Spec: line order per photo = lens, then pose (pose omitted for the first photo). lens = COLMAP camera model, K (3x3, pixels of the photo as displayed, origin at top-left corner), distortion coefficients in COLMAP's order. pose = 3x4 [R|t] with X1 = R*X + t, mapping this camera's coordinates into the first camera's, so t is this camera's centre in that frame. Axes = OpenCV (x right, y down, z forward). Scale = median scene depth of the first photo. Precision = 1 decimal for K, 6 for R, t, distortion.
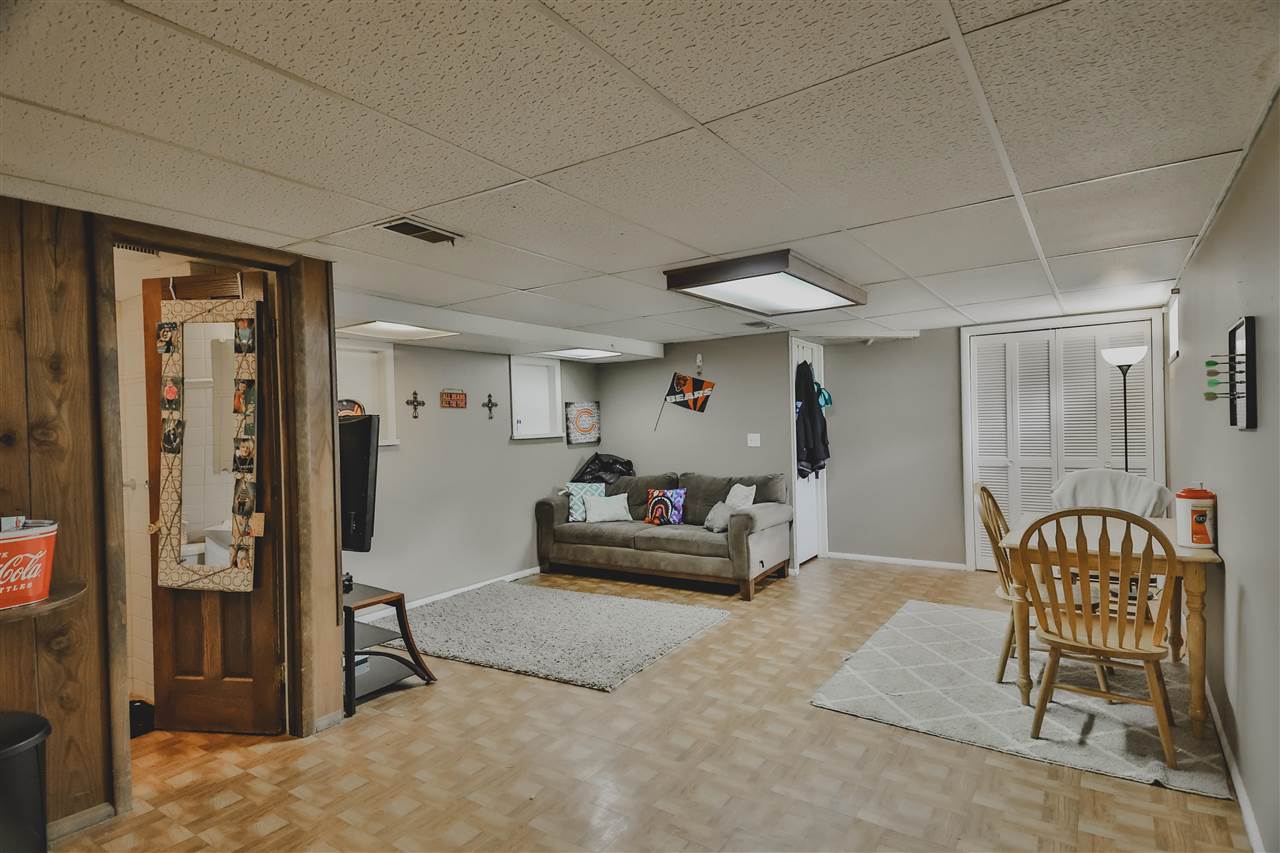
lens RADIAL K [[664.8, 0, 642.5], [0, 664.8, 427.7], [0, 0, 1]] dist [0.043066, -0.014690]
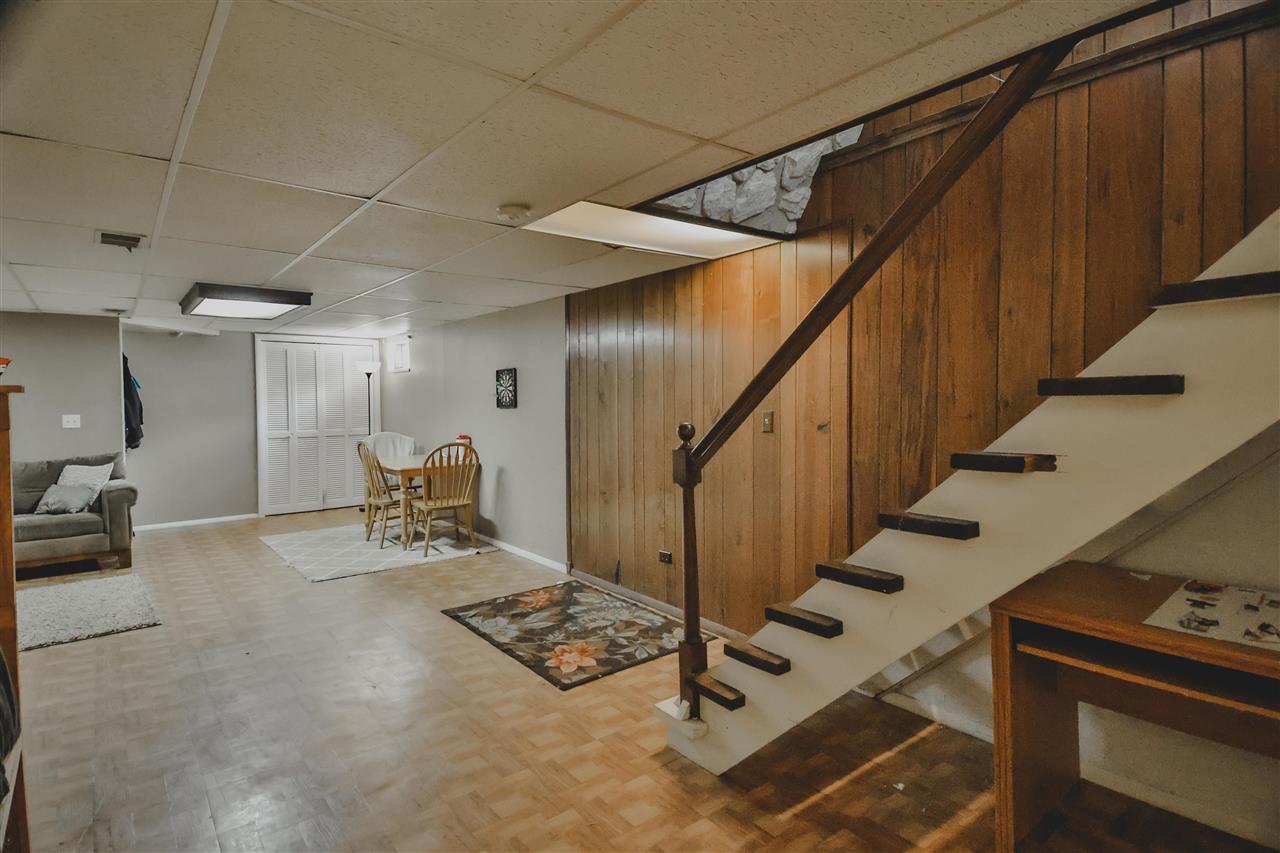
lens RADIAL K [[664.8, 0, 639.8], [0, 664.8, 419.8], [0, 0, 1]] dist [0.043066, -0.014690]
pose [[0.304846, -0.011323, 0.952334, -0.642710], [0.003683, 0.999936, 0.010710, 0.009868], [-0.952395, 0.000242, 0.304868, -0.134399]]
